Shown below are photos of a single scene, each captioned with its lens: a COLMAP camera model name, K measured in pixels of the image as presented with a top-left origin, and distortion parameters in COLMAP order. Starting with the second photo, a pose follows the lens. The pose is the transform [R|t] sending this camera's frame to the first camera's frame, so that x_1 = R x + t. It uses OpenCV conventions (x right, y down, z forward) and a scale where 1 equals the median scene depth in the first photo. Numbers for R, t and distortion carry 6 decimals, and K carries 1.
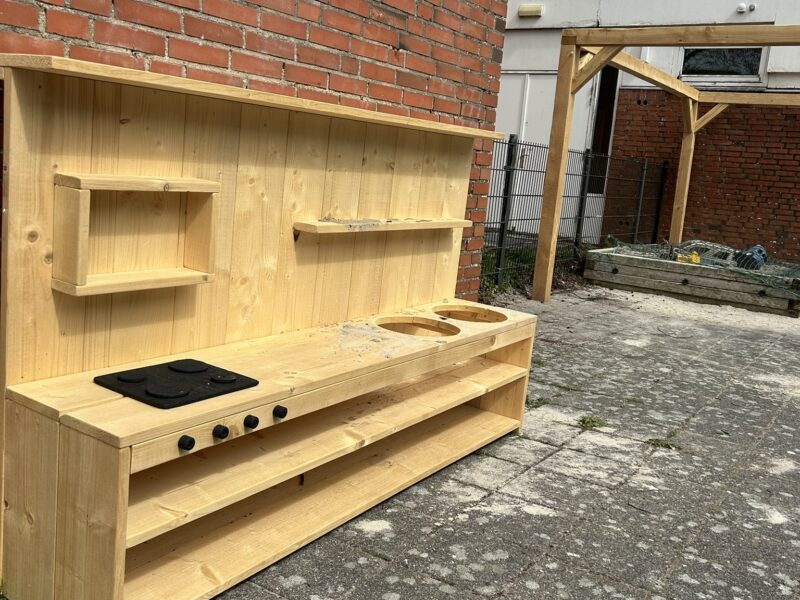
lens RADIAL K [[805.4, 0, 399.7], [0, 805.4, 298.6], [0, 0, 1]] dist [0.017753, 0.000000]
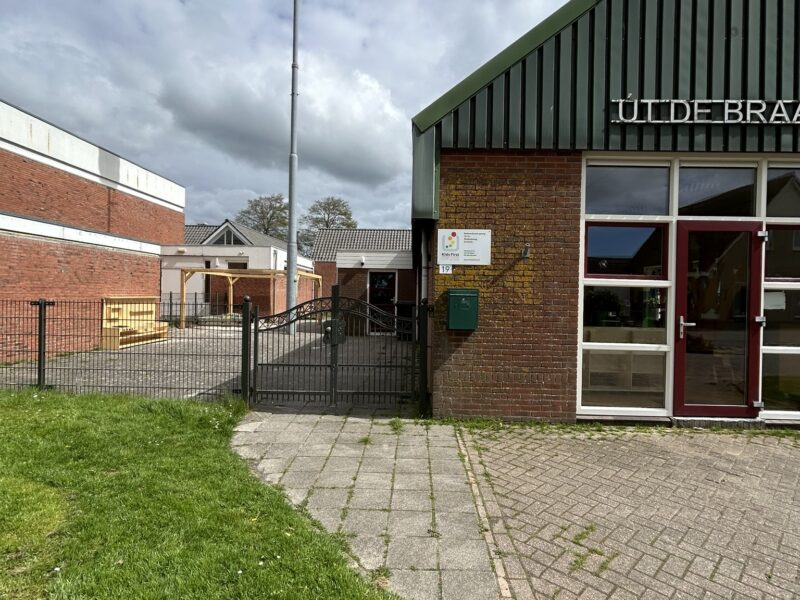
lens RADIAL K [[427.8, 0, 401.2], [0, 427.8, 299.8], [0, 0, 1]] dist [0.003926, 0.001902]
pose [[0.845307, -0.081688, 0.527999, -0.028866], [0.149188, 0.985023, -0.086448, 0.183386], [-0.513029, 0.151846, 0.844834, -1.296192]]
